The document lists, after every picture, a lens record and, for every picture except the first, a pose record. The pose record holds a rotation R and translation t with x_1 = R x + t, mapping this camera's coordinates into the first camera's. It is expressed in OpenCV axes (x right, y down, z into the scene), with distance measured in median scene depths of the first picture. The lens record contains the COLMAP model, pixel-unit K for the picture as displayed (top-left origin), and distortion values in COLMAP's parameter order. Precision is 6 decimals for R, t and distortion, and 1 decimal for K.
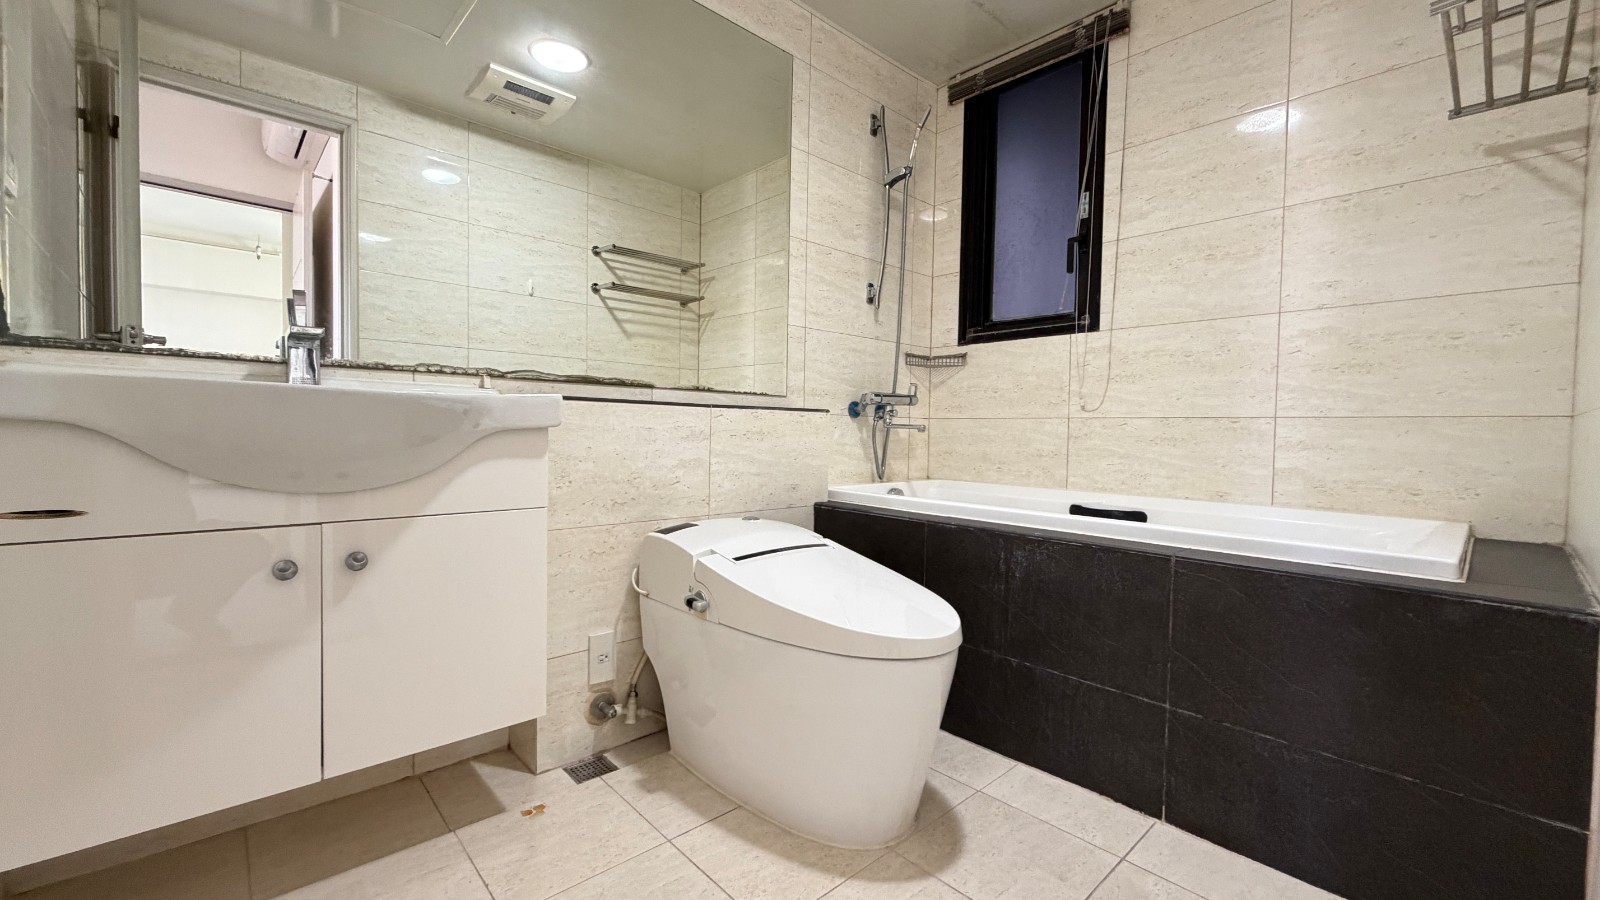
lens RADIAL K [[638.2, 0, 797.7], [0, 638.2, 451.5], [0, 0, 1]] dist [-0.003569, 0.001076]
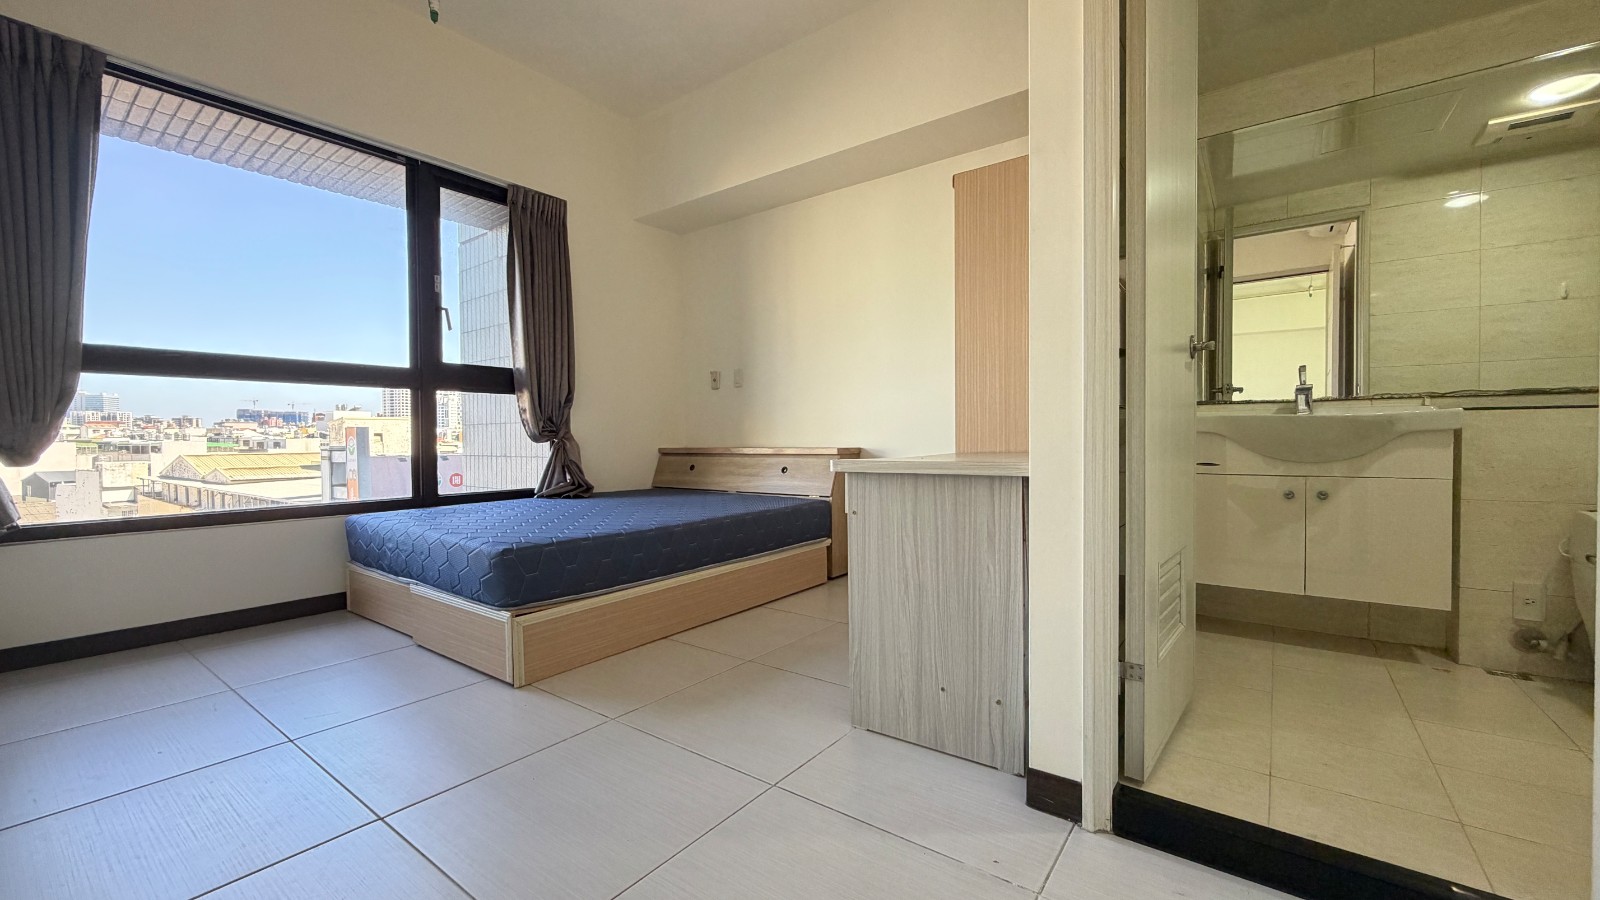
lens RADIAL K [[638.2, 0, 793.3], [0, 638.2, 449.6], [0, 0, 1]] dist [-0.003569, 0.001076]
pose [[0.178318, -0.003448, -0.983967, 0.740976], [-0.020535, 0.999763, -0.007225, 0.049294], [0.983759, 0.021494, 0.178205, -0.764095]]
